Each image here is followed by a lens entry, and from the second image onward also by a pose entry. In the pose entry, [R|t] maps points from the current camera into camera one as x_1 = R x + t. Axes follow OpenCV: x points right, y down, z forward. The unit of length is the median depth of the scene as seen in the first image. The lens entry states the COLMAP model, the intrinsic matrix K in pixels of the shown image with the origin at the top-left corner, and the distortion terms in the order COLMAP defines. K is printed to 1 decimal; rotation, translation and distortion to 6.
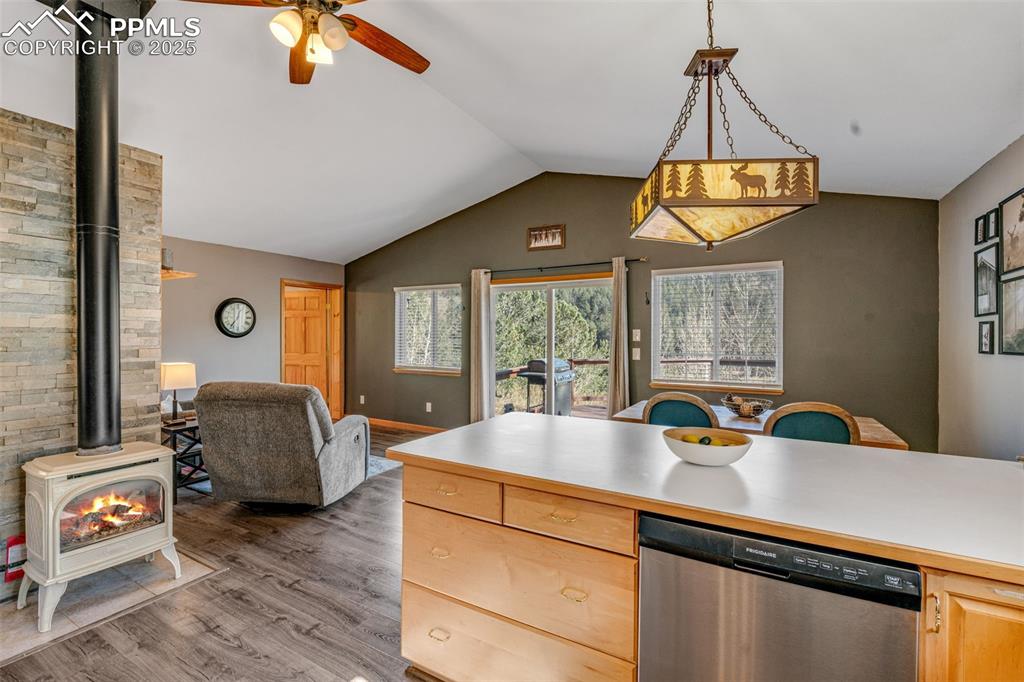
lens RADIAL K [[446.5, 0, 515.0], [0, 446.5, 338.1], [0, 0, 1]] dist [-0.008140, 0.000610]
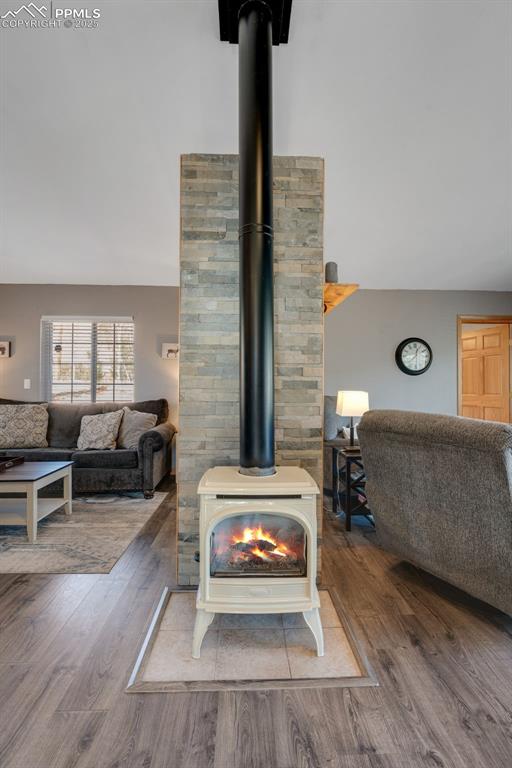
lens RADIAL K [[334.9, 0, 256.0], [0, 334.9, 384.0], [0, 0, 1]] dist [-0.008140, 0.000610]
pose [[0.518803, -0.011185, -0.854821, -0.293976], [-0.007416, 0.999818, -0.017583, 0.074045], [0.854862, 0.015462, 0.518626, 0.551257]]
